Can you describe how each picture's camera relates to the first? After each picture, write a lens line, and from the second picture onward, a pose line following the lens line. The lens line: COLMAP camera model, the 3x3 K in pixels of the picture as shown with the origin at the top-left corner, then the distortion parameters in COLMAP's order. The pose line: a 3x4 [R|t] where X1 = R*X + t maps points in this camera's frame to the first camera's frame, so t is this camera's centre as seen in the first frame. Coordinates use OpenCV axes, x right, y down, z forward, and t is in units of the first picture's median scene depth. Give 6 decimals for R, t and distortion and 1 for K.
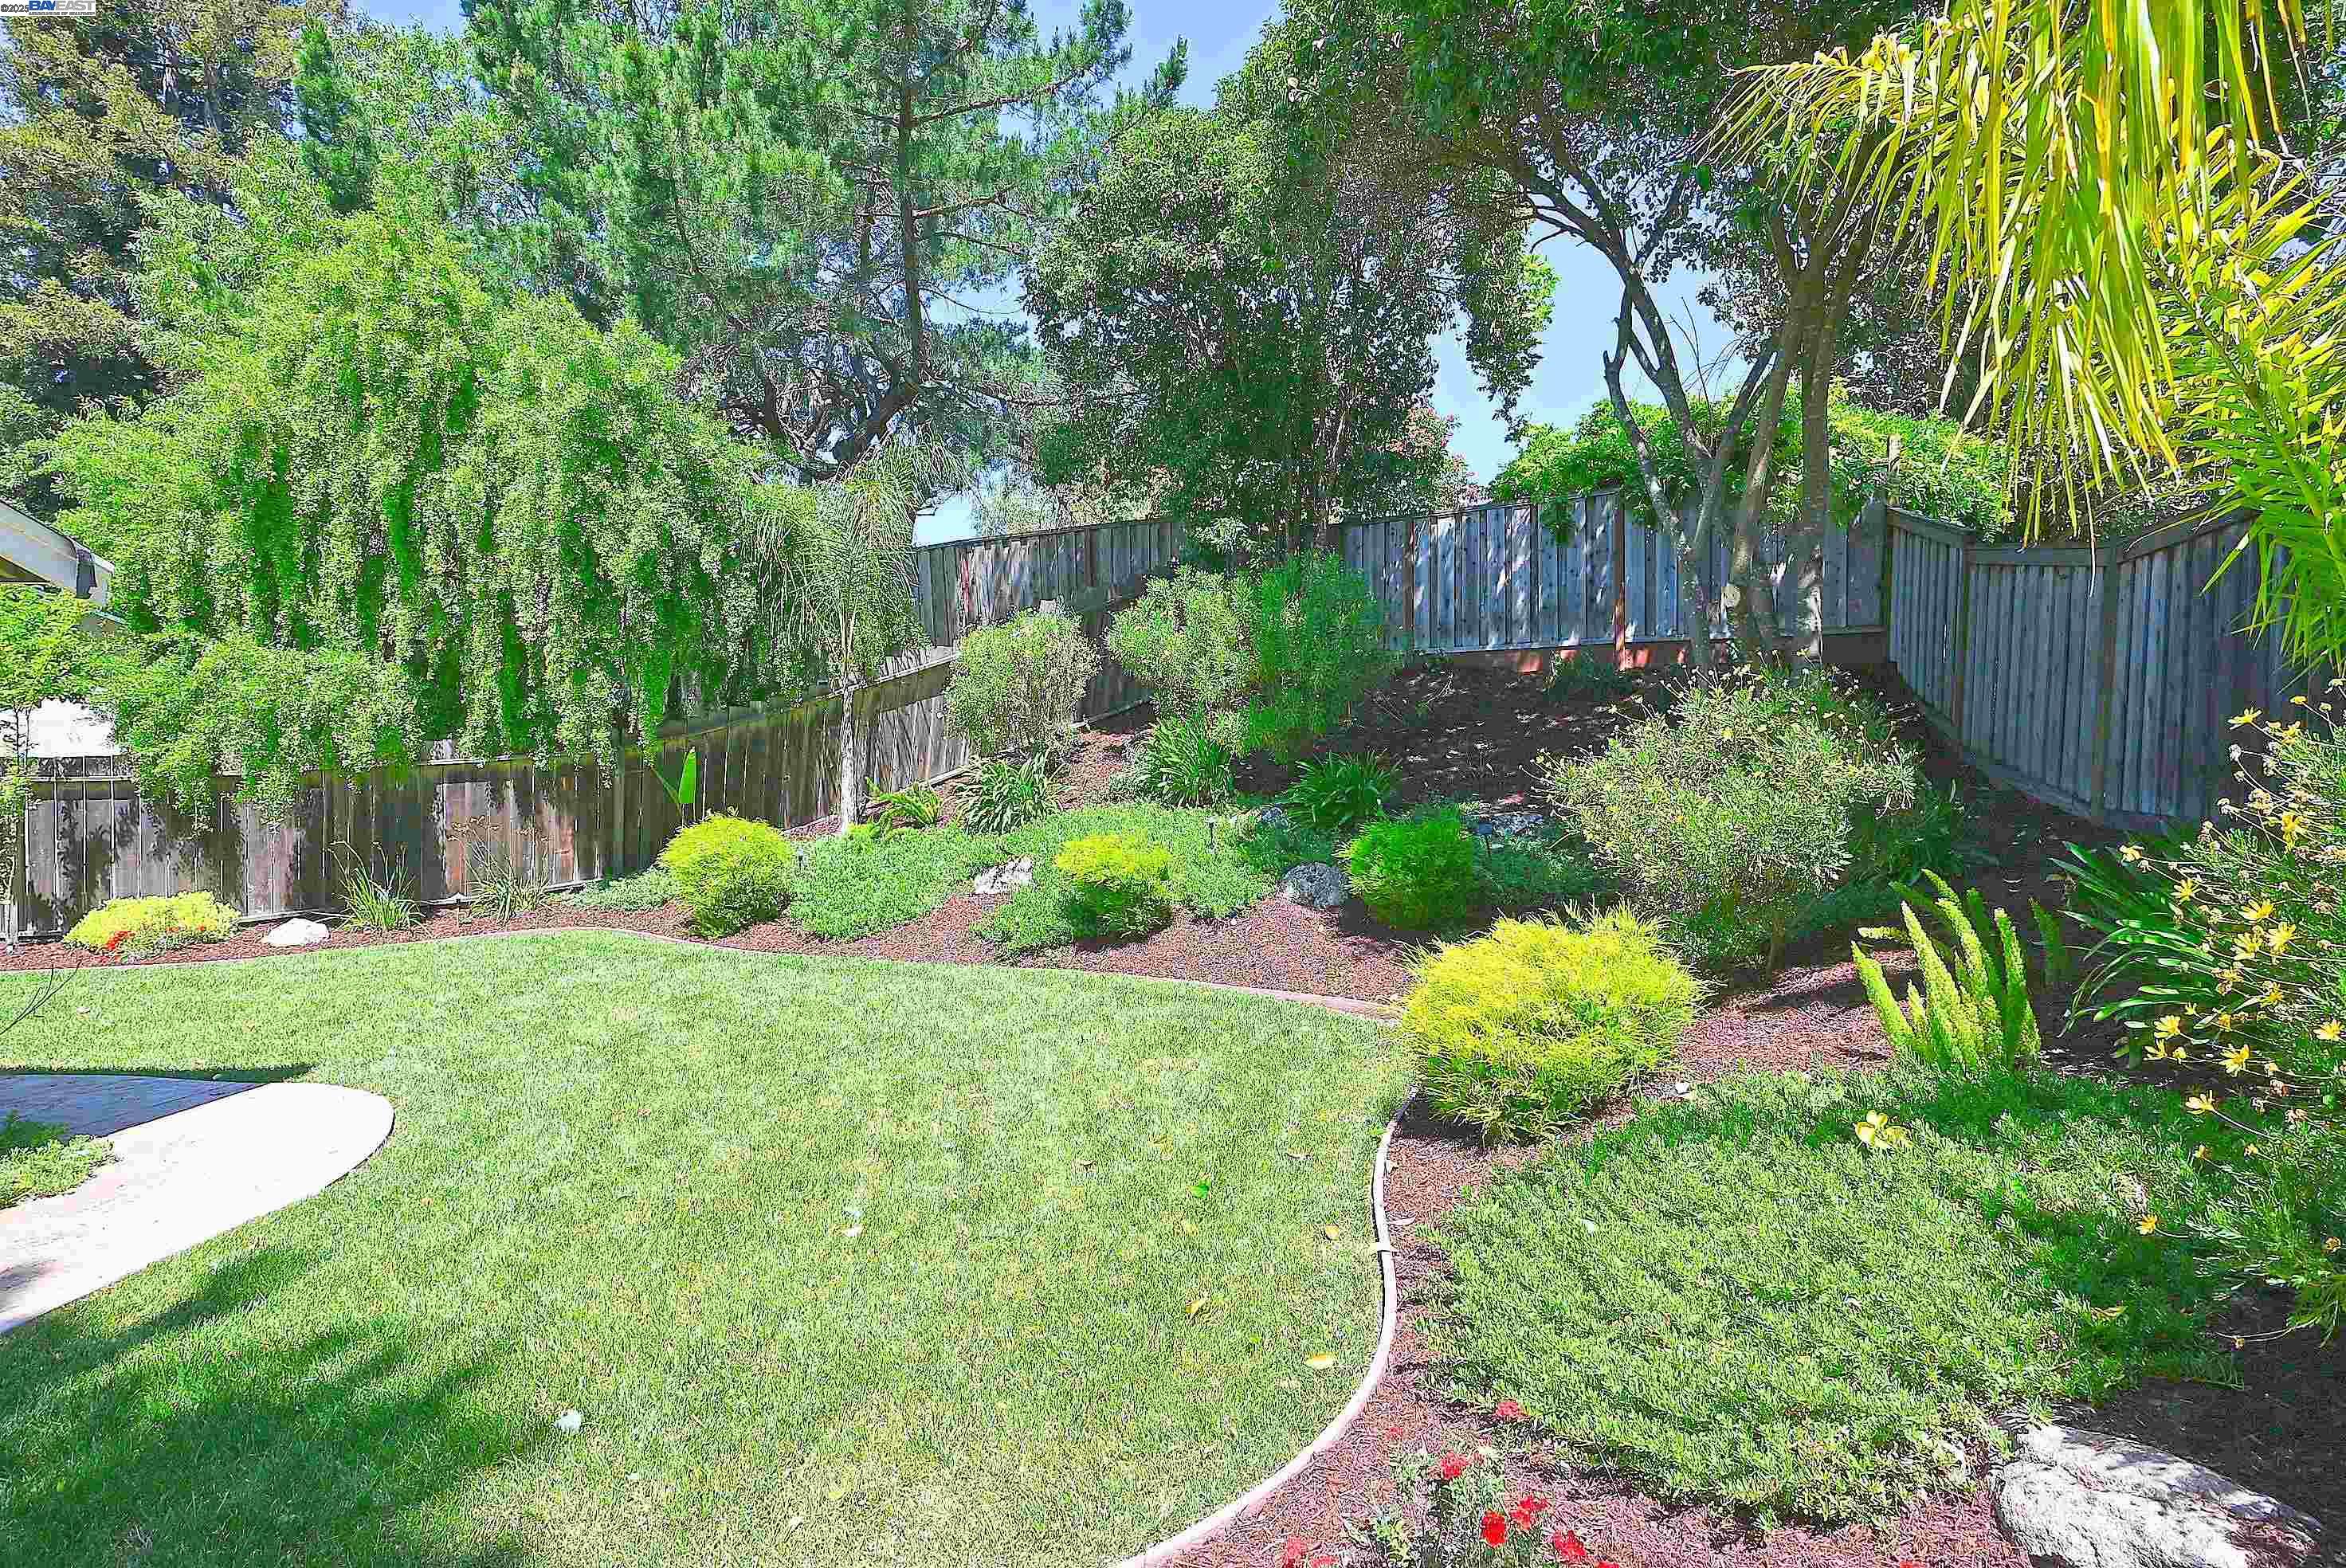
lens RADIAL K [[1167.0, 0, 1169.5], [0, 1167.0, 786.3], [0, 0, 1]] dist [-0.001252, 0.000399]
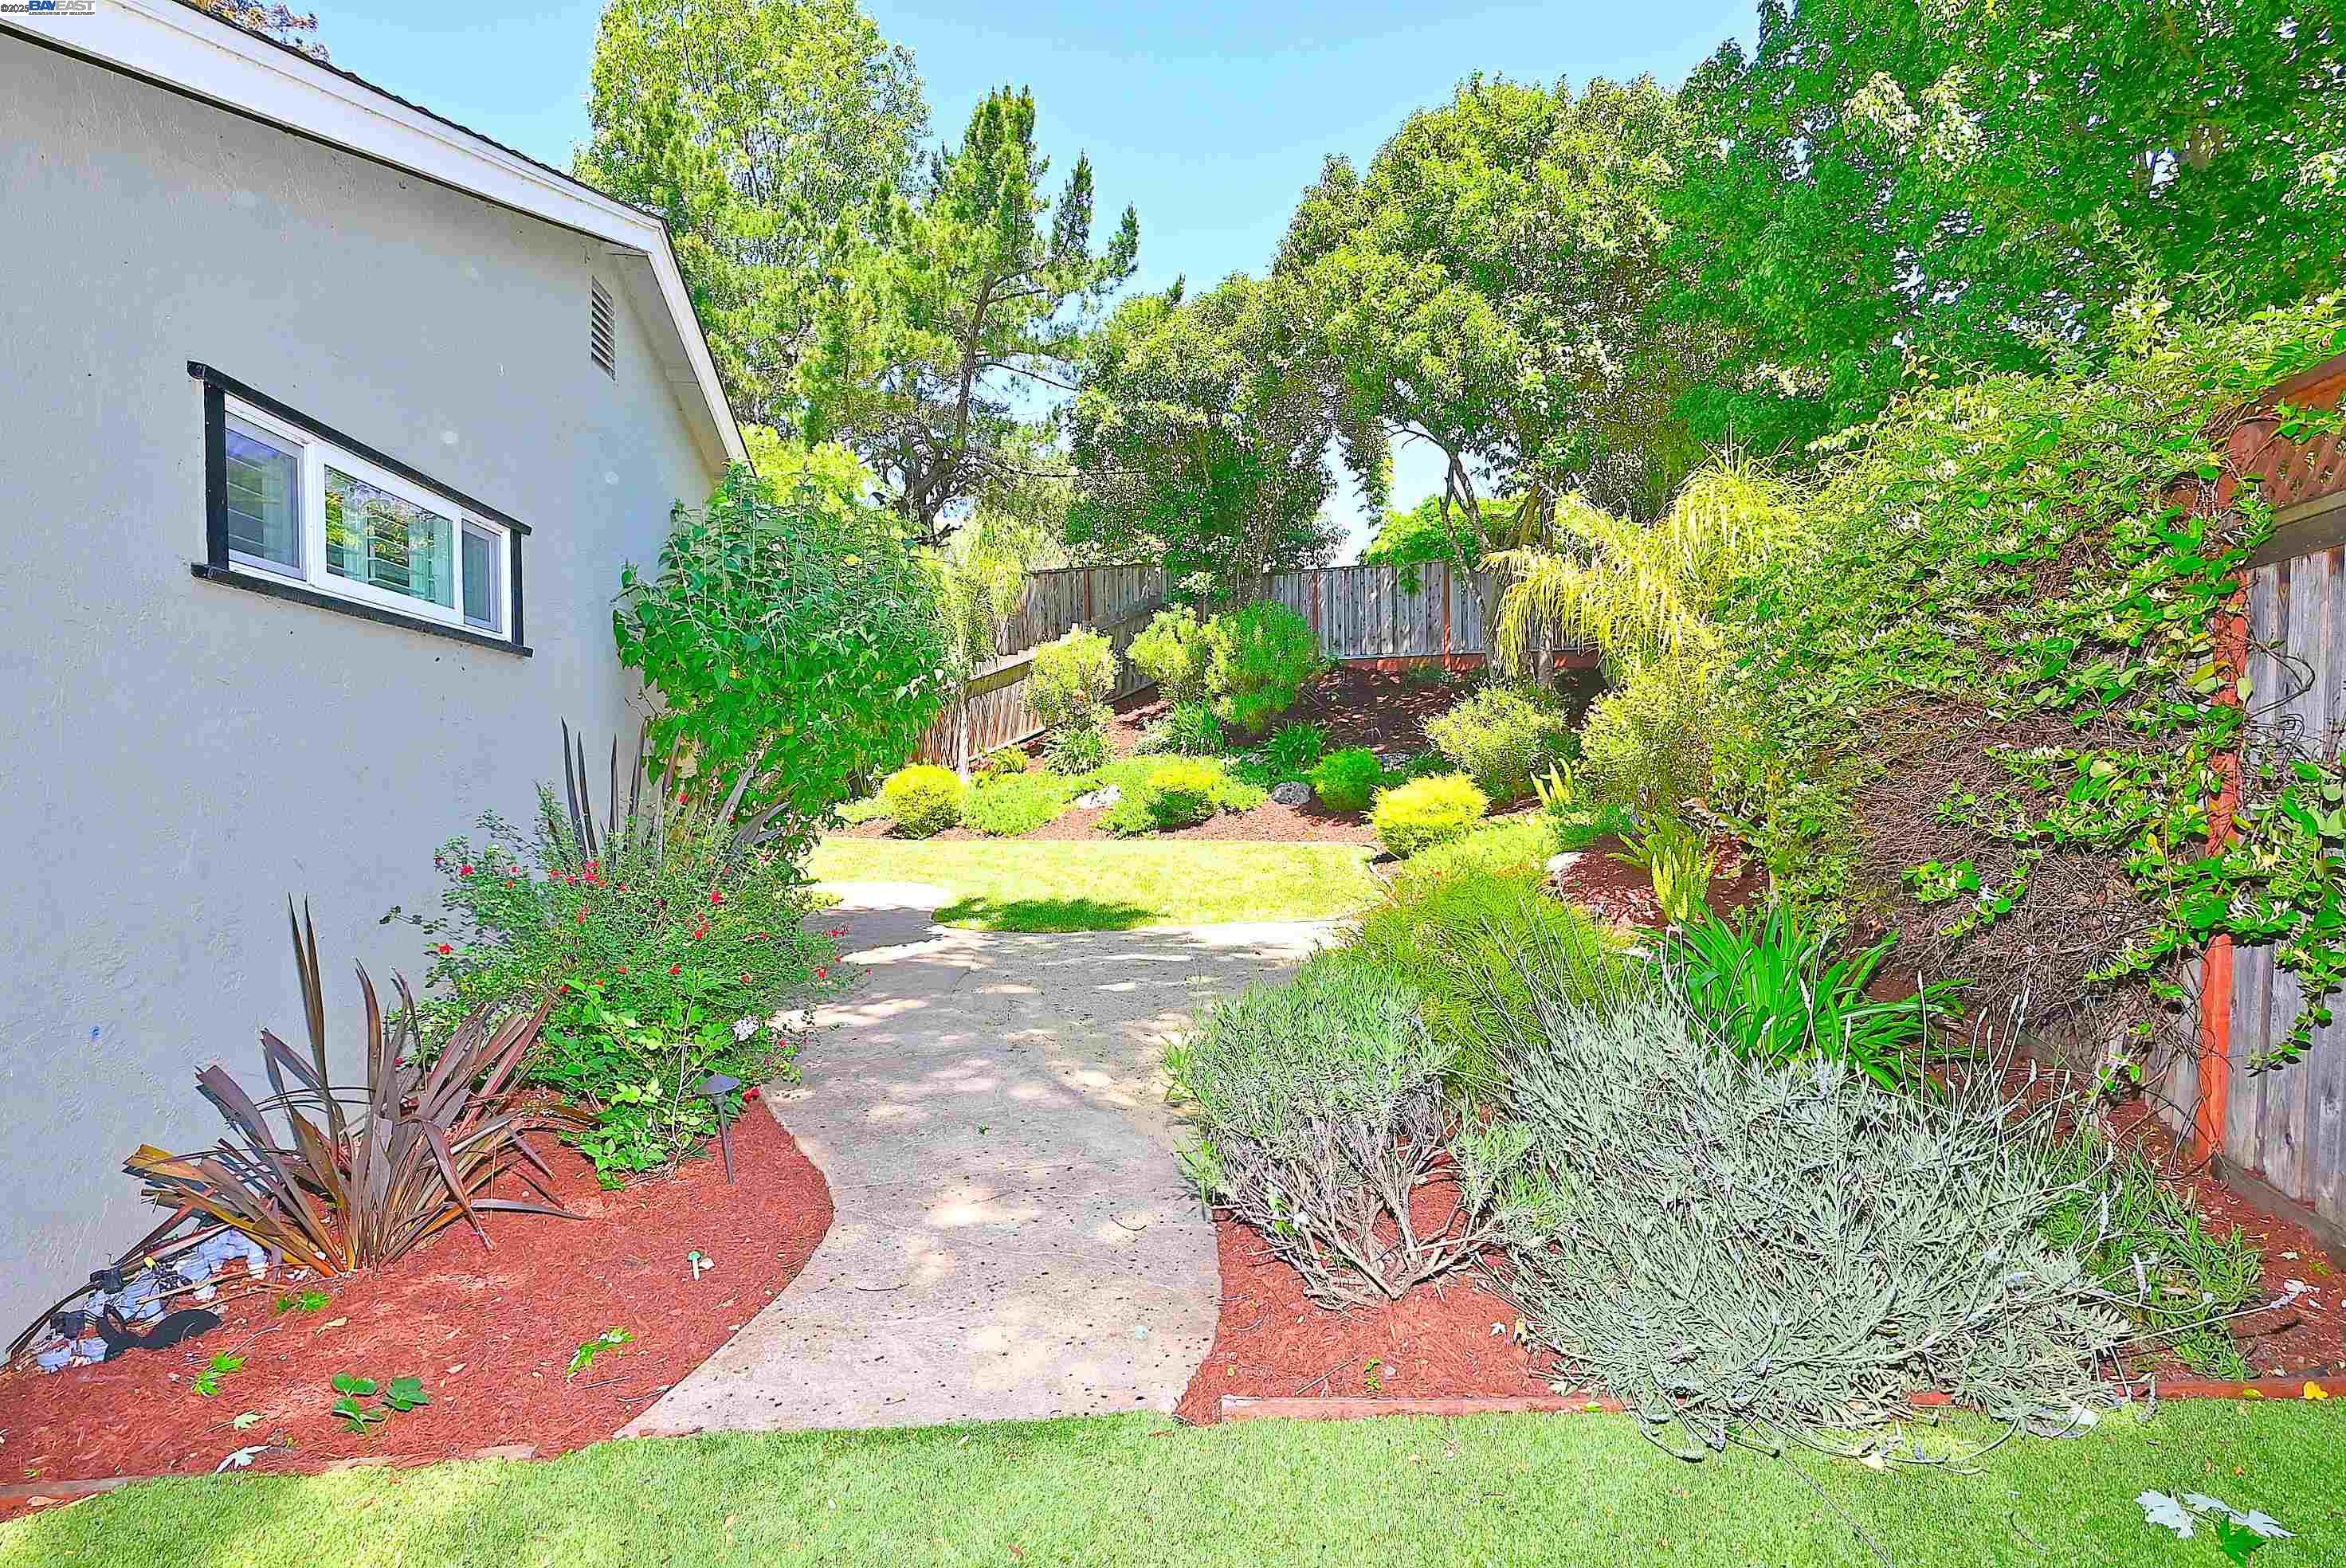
lens RADIAL K [[1167.0, 0, 1169.5], [0, 1167.0, 786.3], [0, 0, 1]] dist [-0.001252, 0.000399]
pose [[0.989725, -0.016203, 0.142065, -0.264890], [0.014597, 0.999817, 0.012337, 0.040336], [-0.142239, -0.010137, 0.989780, -0.637177]]
